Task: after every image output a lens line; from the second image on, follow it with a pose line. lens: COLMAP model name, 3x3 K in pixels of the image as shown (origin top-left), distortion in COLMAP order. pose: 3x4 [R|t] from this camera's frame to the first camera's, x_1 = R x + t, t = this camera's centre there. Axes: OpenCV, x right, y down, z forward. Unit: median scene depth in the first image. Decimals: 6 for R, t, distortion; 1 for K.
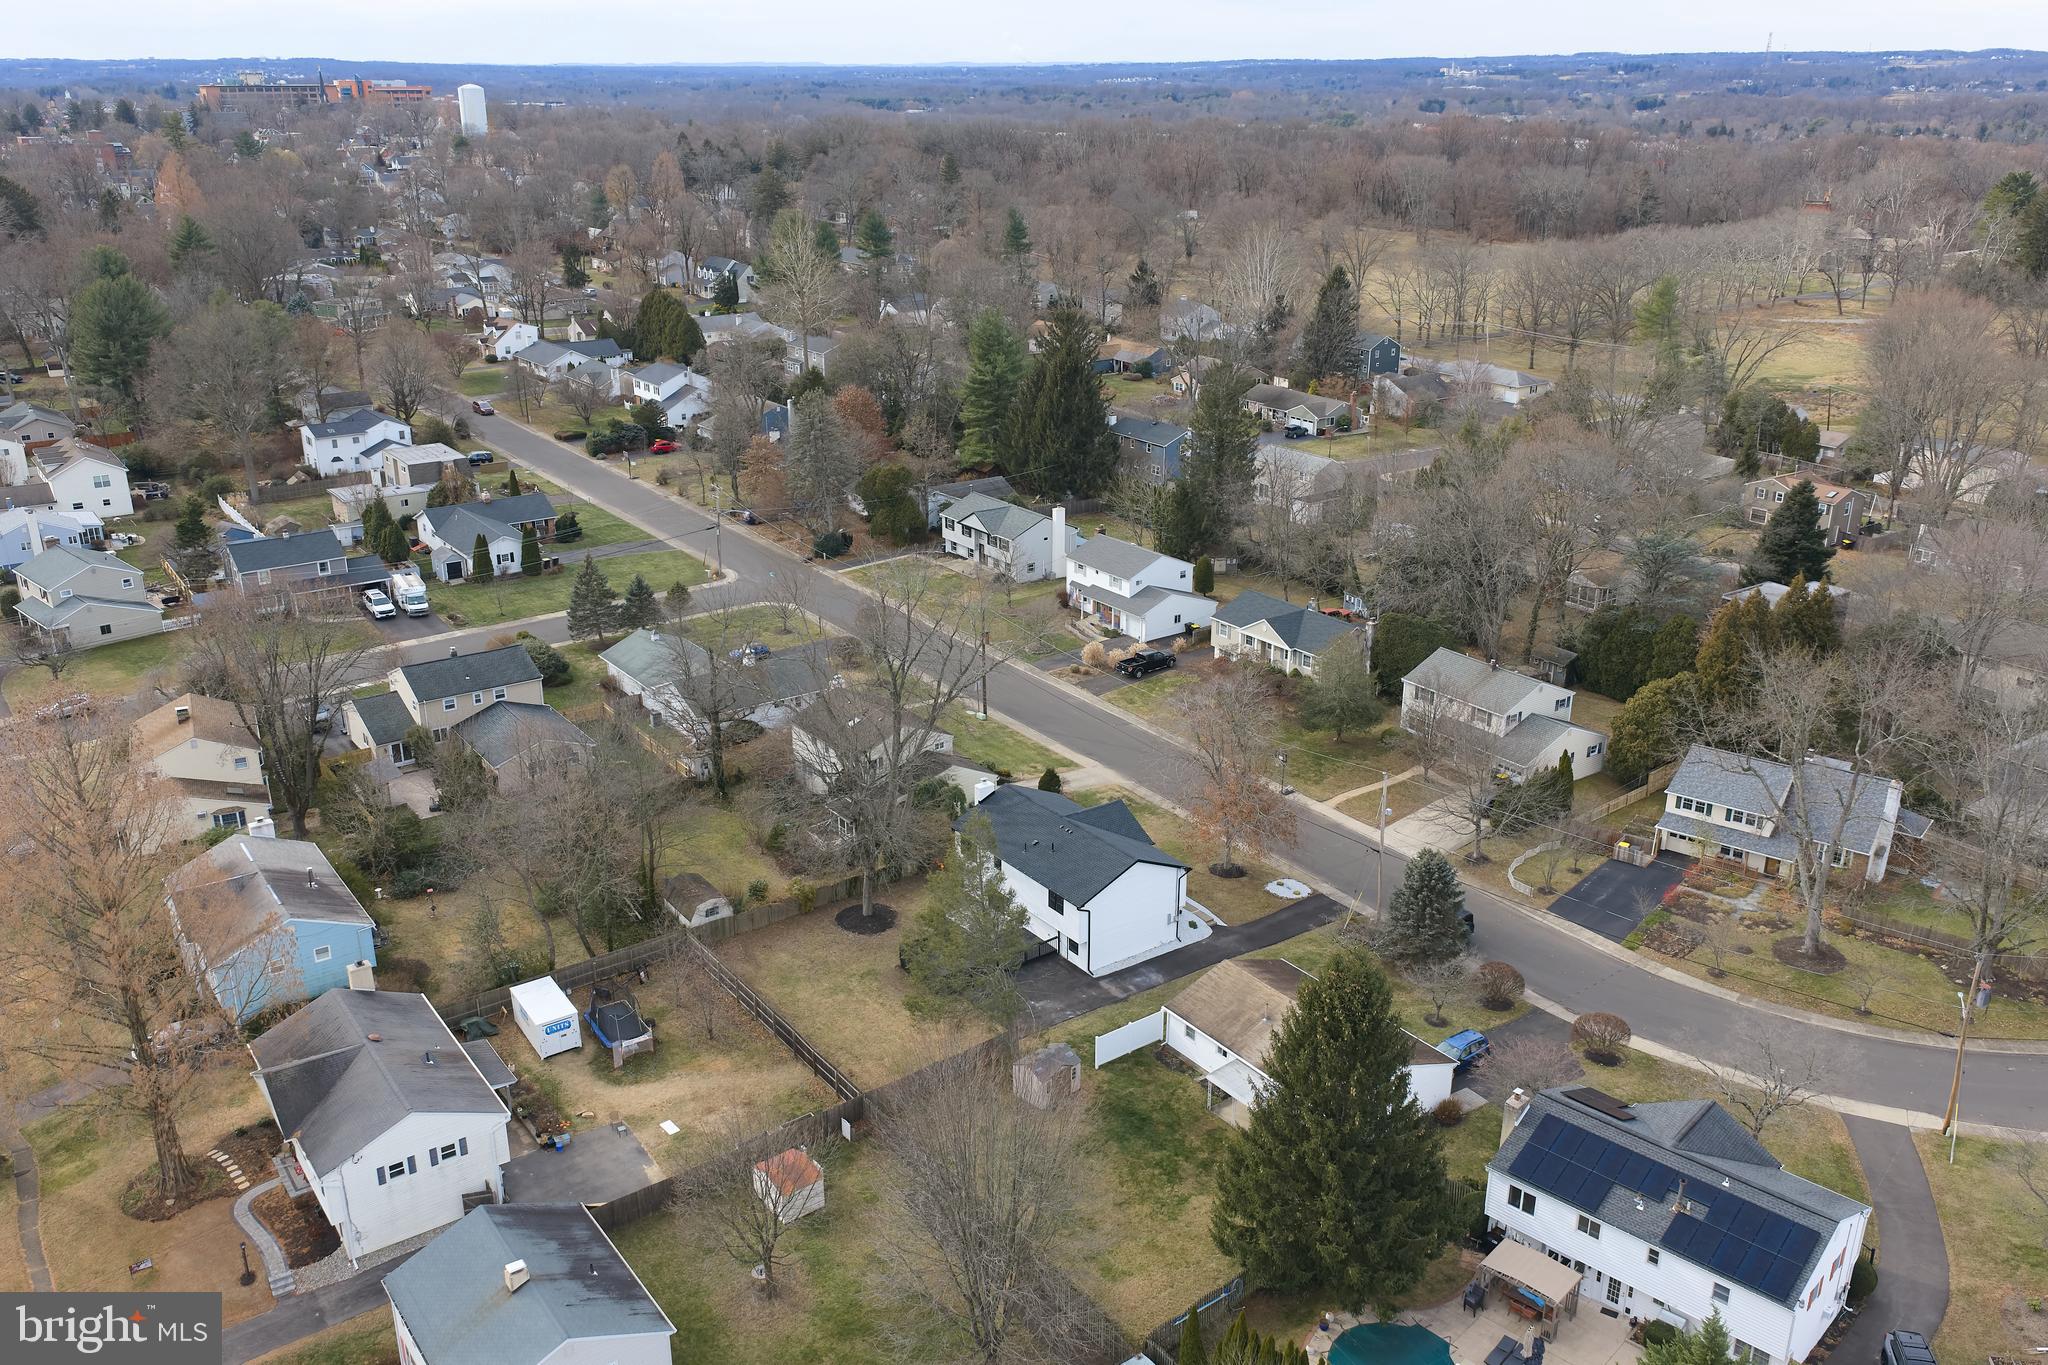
lens RADIAL K [[1644.0, 0, 1024.0], [0, 1644.0, 682.5], [0, 0, 1]] dist [-0.001992, -0.003378]
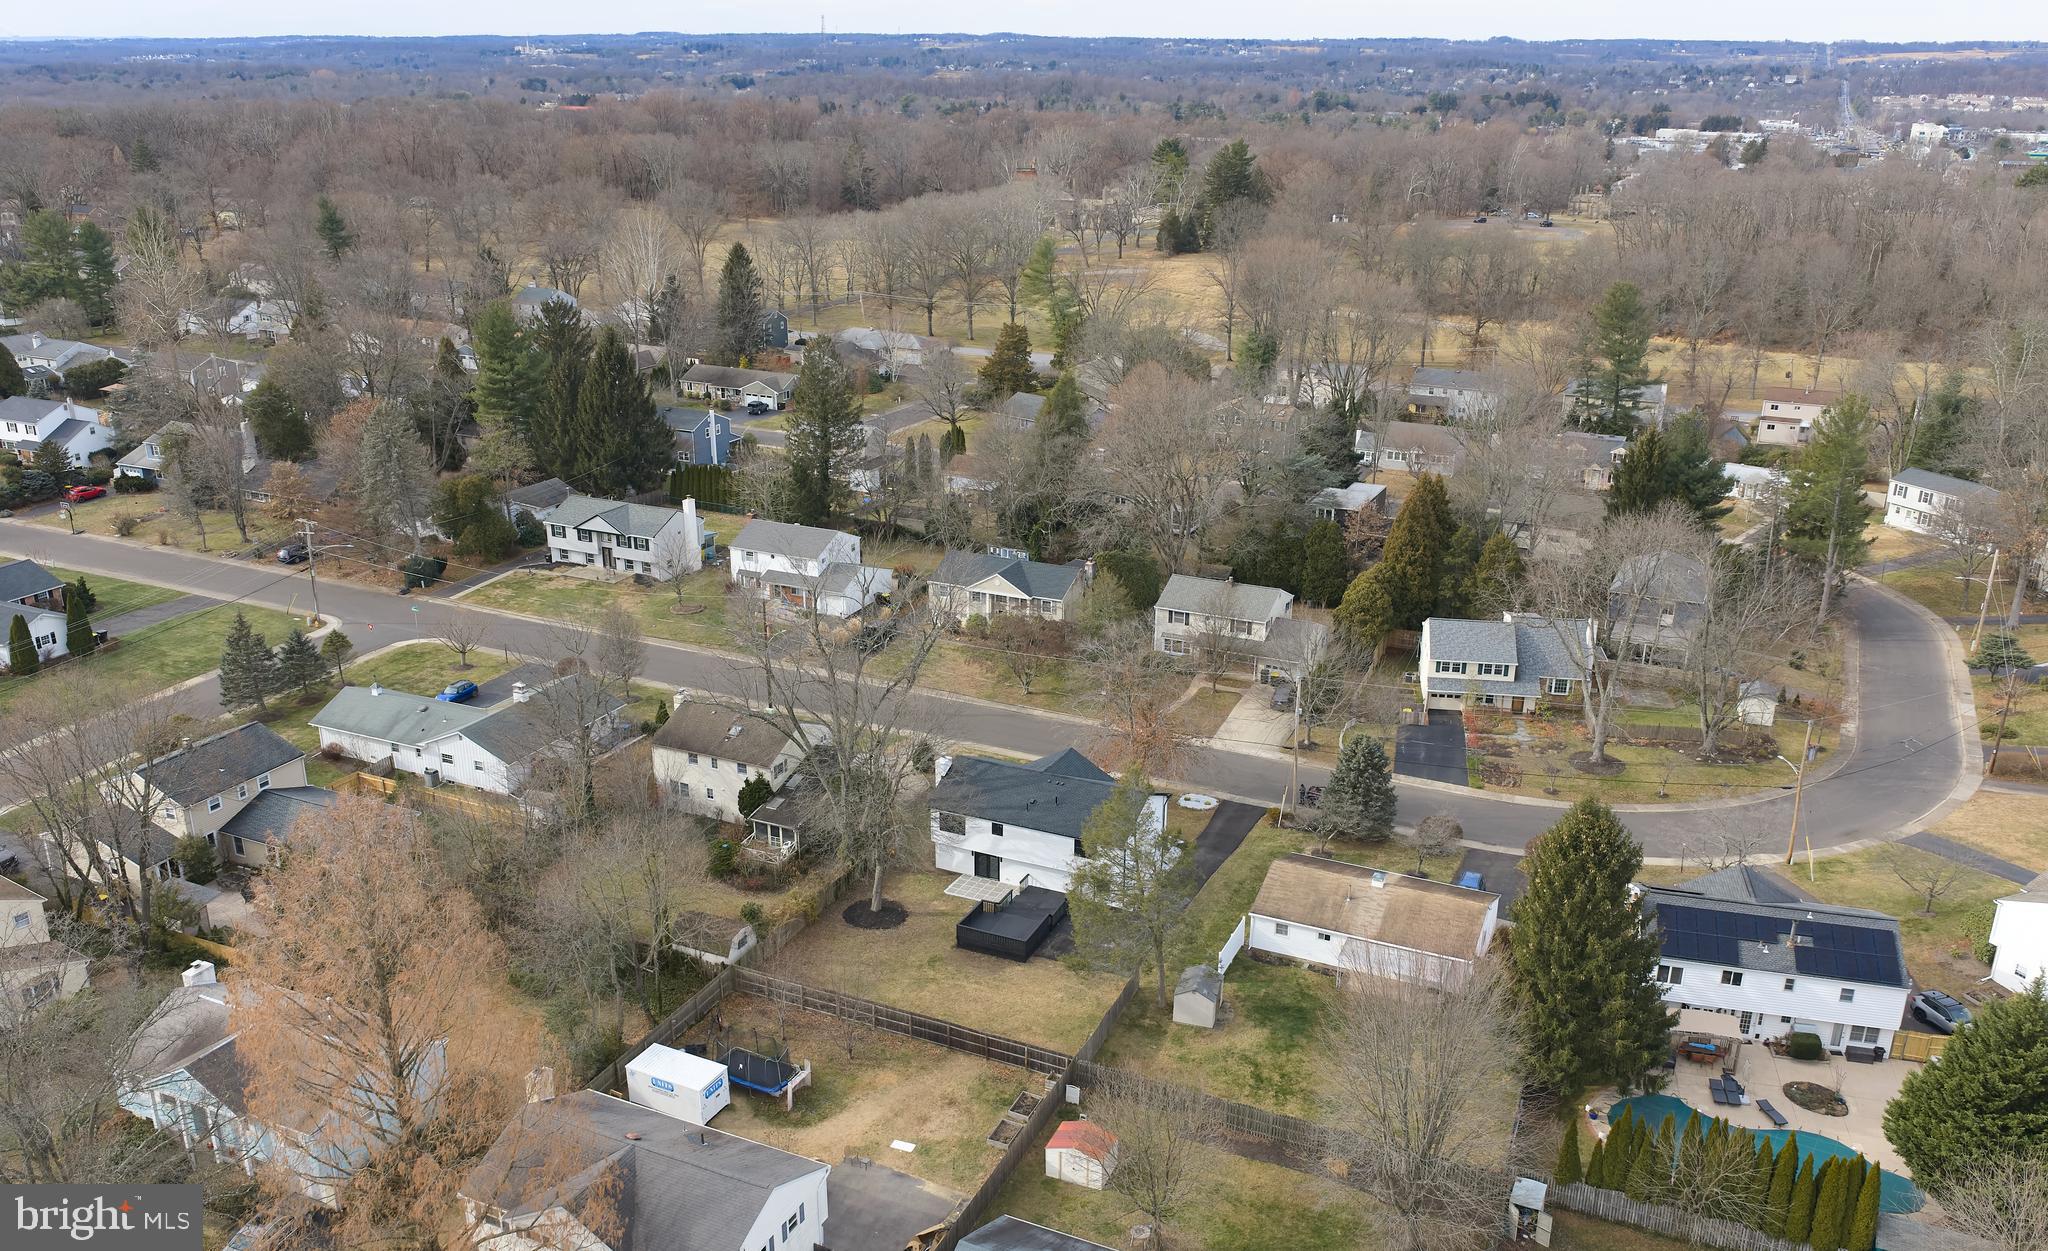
lens RADIAL K [[1647.9, 0, 1026.5], [0, 1647.9, 677.2], [0, 0, 1]] dist [0.006093, -0.003051]
pose [[0.874559, -0.167026, 0.455246, -0.282084], [0.163775, 0.985382, 0.046907, -0.016949], [-0.456426, 0.033535, 0.889129, 0.053847]]
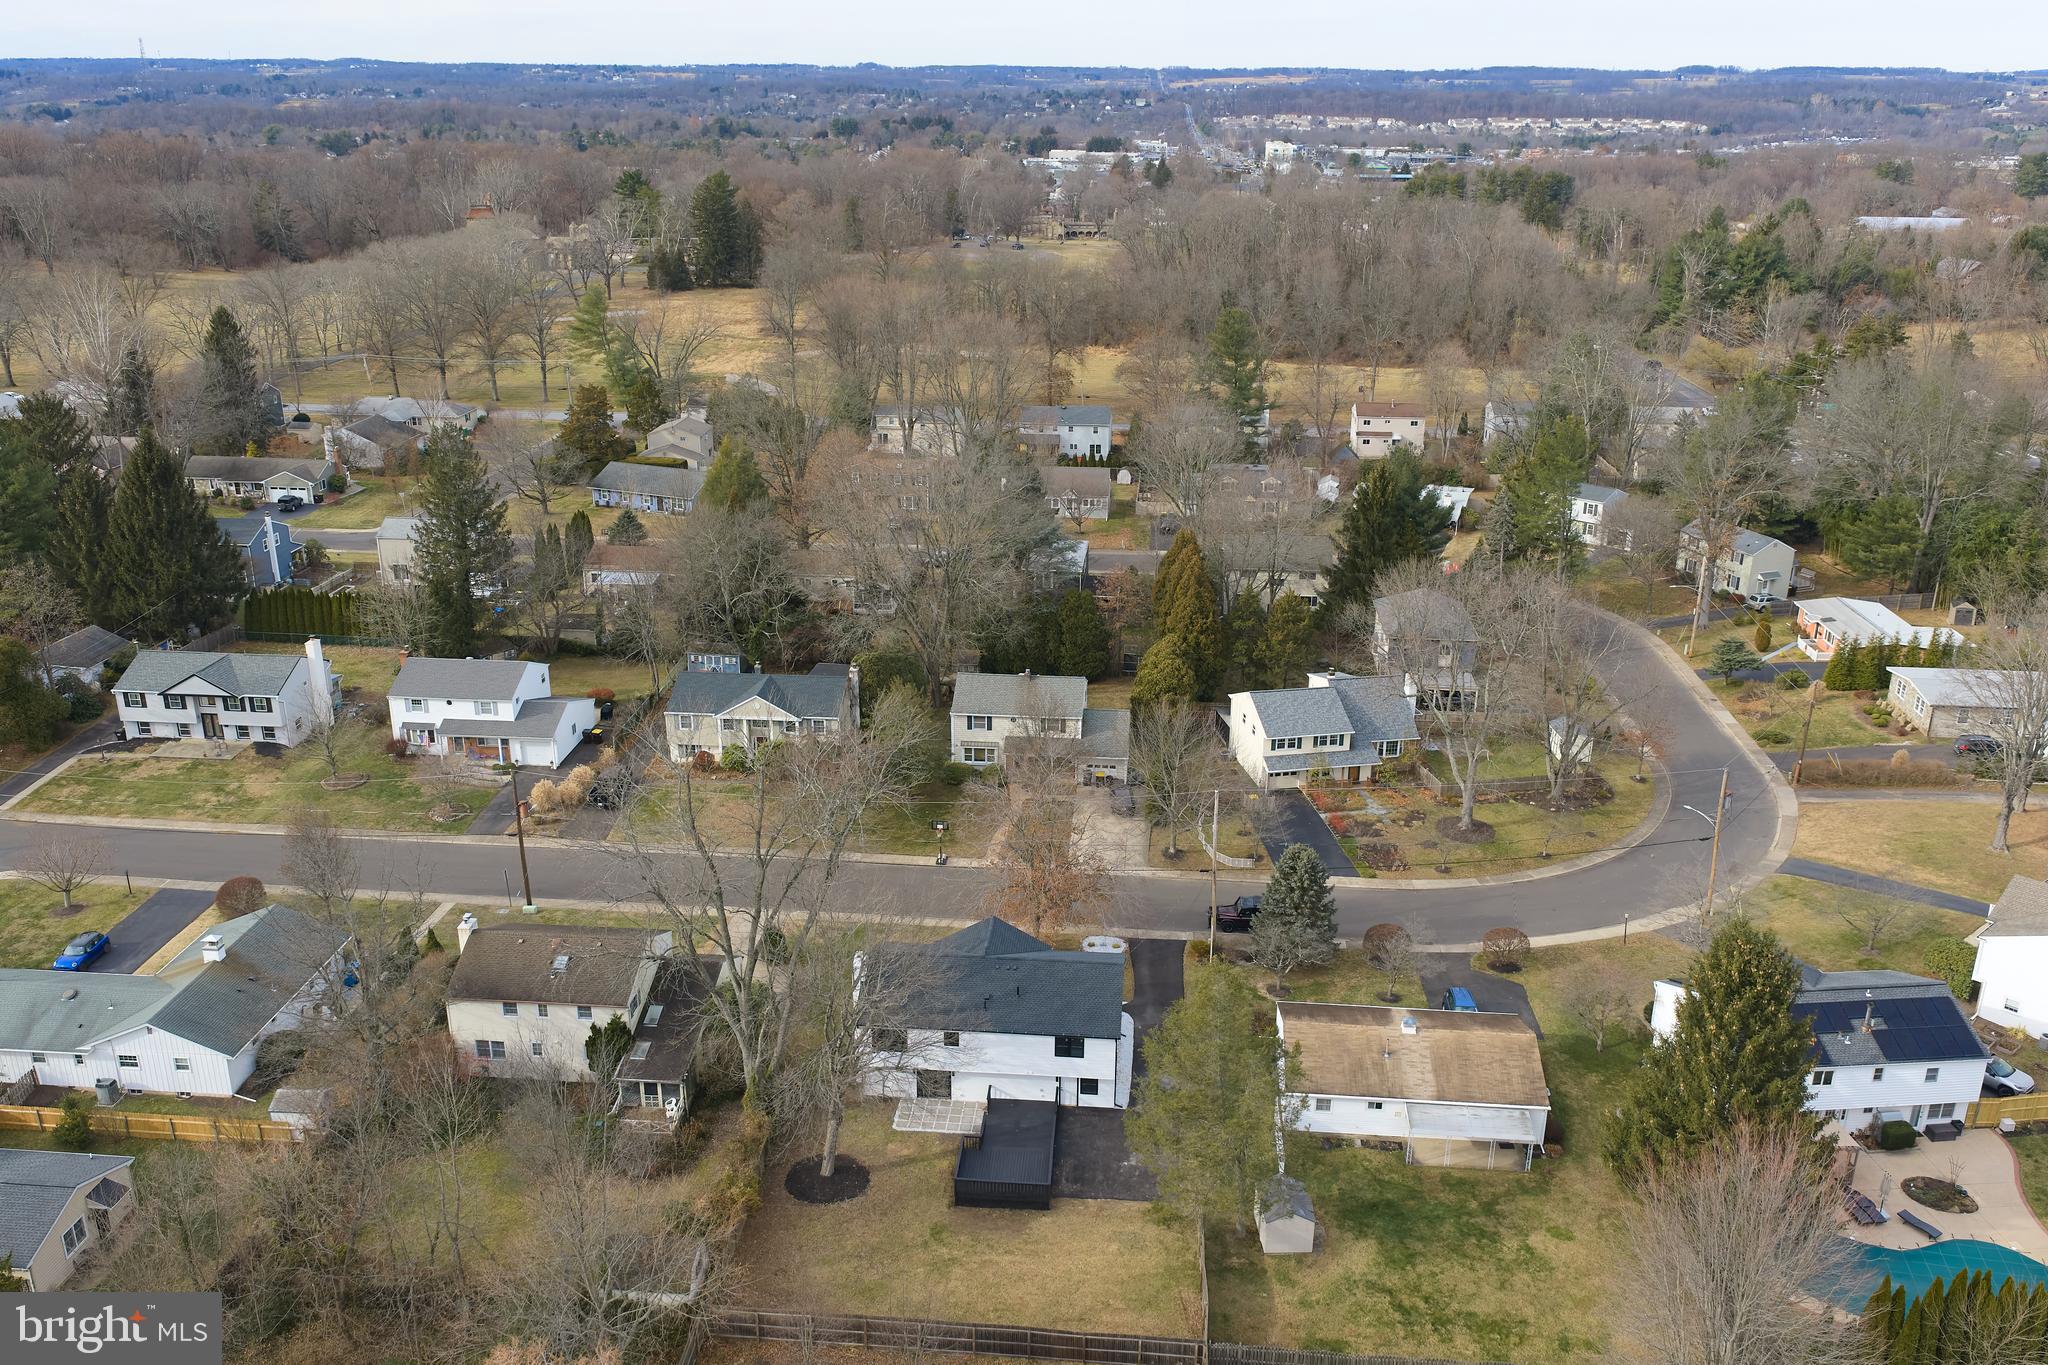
lens RADIAL K [[1658.0, 0, 1024.0], [0, 1658.0, 682.5], [0, 0, 1]] dist [0.005795, -0.005694]
pose [[0.660407, -0.254111, 0.706605, -0.335458], [0.259500, 0.960256, 0.102796, -0.086186], [-0.704644, 0.115477, 0.700102, 0.236105]]
